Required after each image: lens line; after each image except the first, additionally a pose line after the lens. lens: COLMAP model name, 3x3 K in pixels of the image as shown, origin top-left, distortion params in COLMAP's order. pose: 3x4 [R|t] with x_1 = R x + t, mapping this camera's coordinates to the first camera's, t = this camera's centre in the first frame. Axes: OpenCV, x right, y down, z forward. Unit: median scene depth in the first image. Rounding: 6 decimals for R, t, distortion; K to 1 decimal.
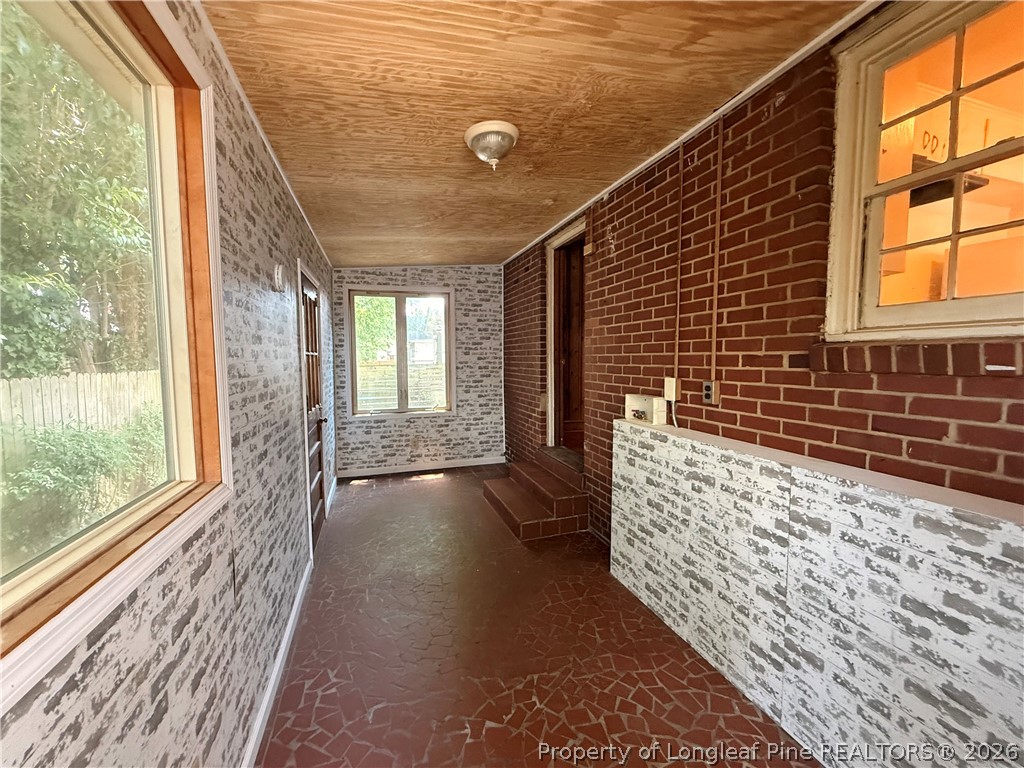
lens RADIAL K [[411.1, 0, 512.1], [0, 411.1, 384.9], [0, 0, 1]] dist [0.014602, 0.000194]
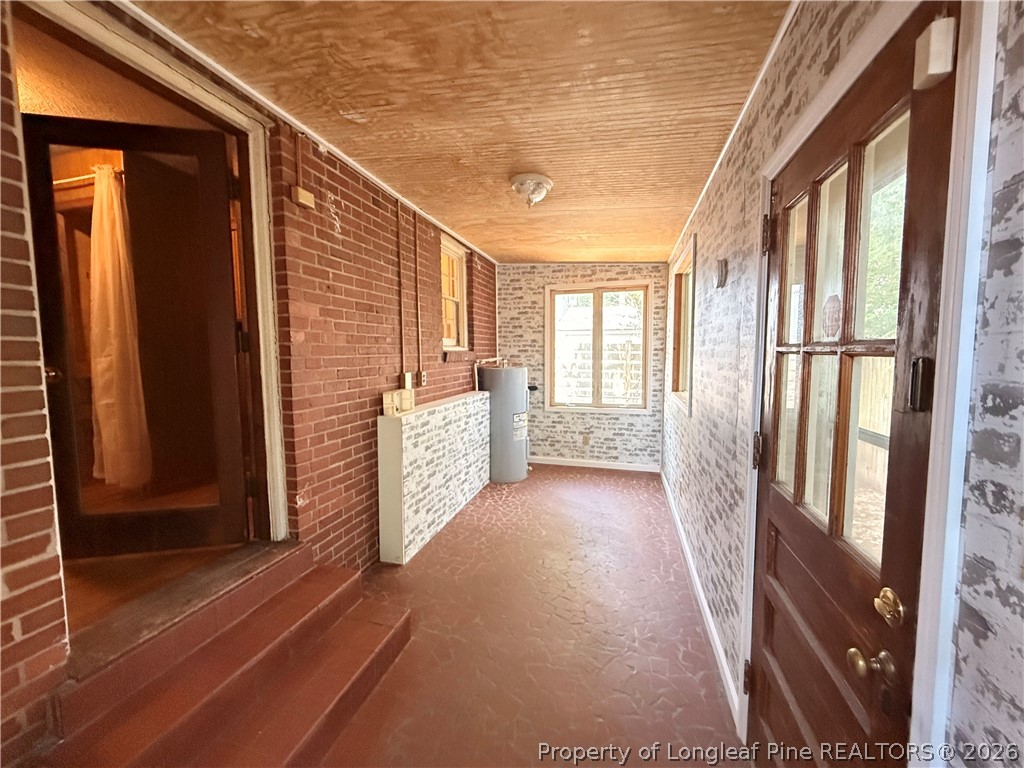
lens RADIAL K [[411.1, 0, 512.1], [0, 411.1, 386.3], [0, 0, 1]] dist [0.014602, 0.000194]
pose [[-0.829369, -0.037628, 0.557432, -0.602695], [0.044761, 0.990047, 0.133427, -0.128979], [-0.556905, 0.135612, -0.819431, 1.778819]]
